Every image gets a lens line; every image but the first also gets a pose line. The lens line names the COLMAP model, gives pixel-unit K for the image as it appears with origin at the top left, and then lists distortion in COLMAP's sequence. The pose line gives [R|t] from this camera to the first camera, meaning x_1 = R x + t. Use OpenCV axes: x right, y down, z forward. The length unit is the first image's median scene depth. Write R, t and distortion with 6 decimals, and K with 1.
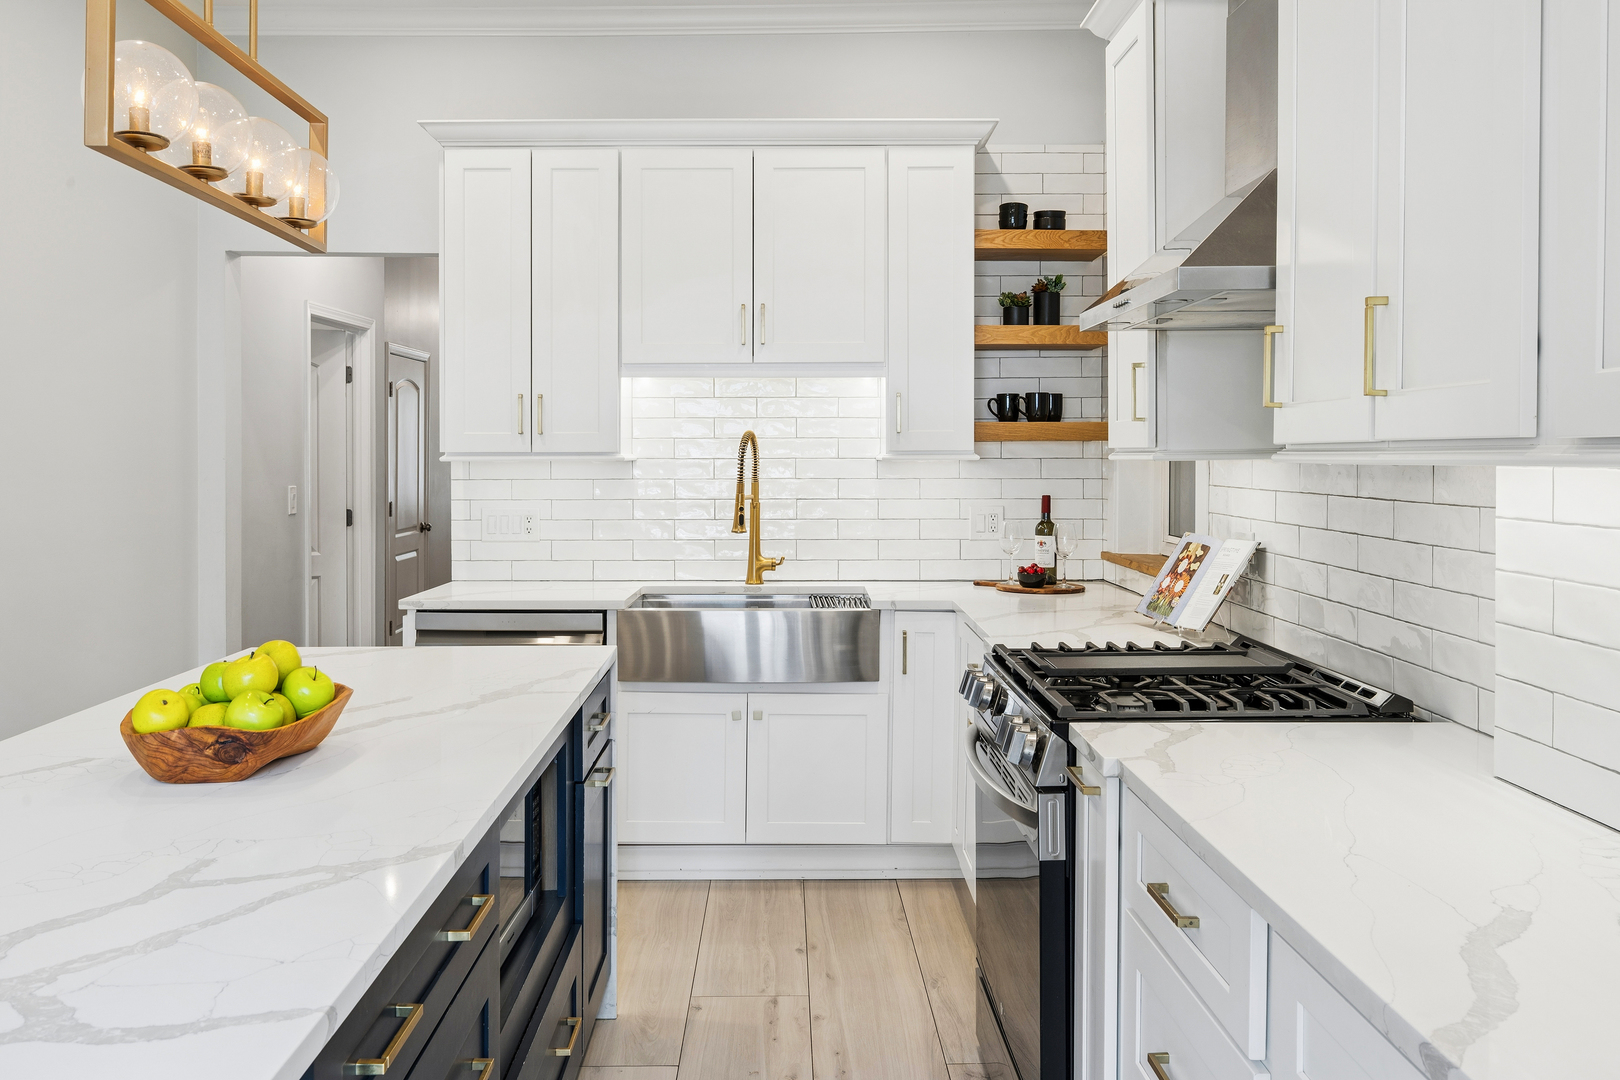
lens RADIAL K [[1255.1, 0, 804.9], [0, 1255.1, 462.5], [0, 0, 1]] dist [-0.001371, 0.000236]
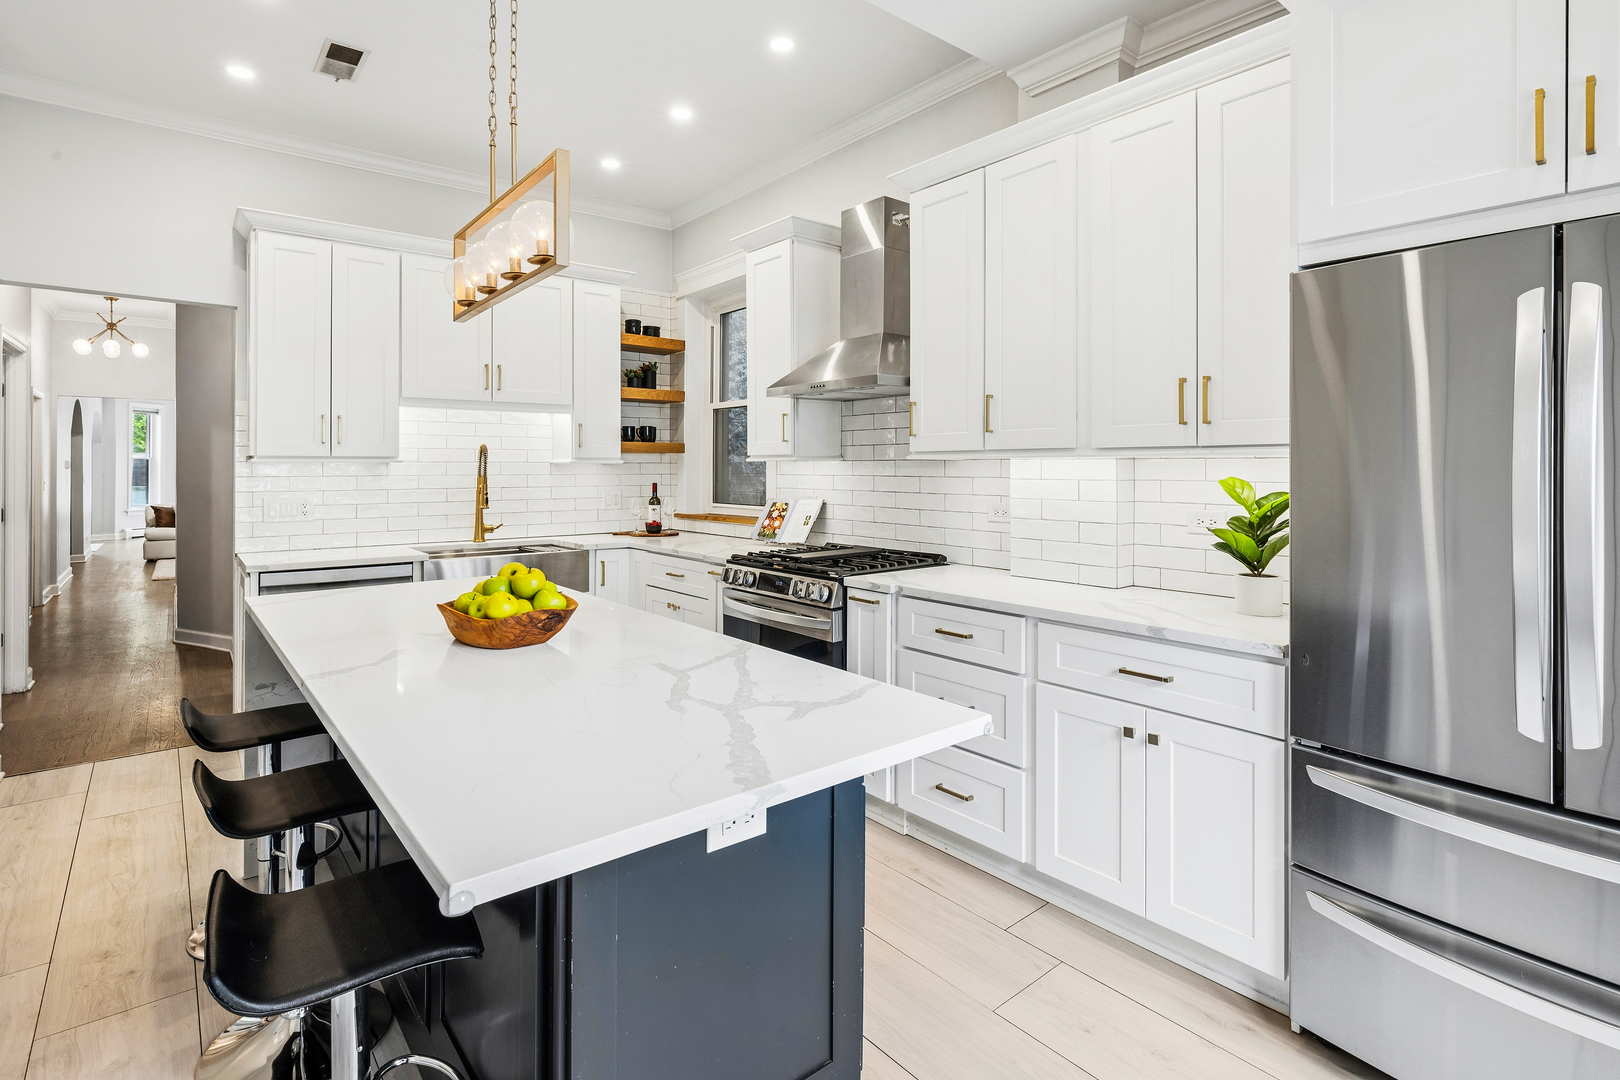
lens RADIAL K [[776.7, 0, 802.2], [0, 776.7, 462.1], [0, 0, 1]] dist [-0.003456, -0.000631]
pose [[0.786487, 0.004705, 0.617589, -0.332866], [0.003731, 0.999917, -0.012369, 0.010724], [-0.617596, 0.012032, 0.786404, -0.013854]]
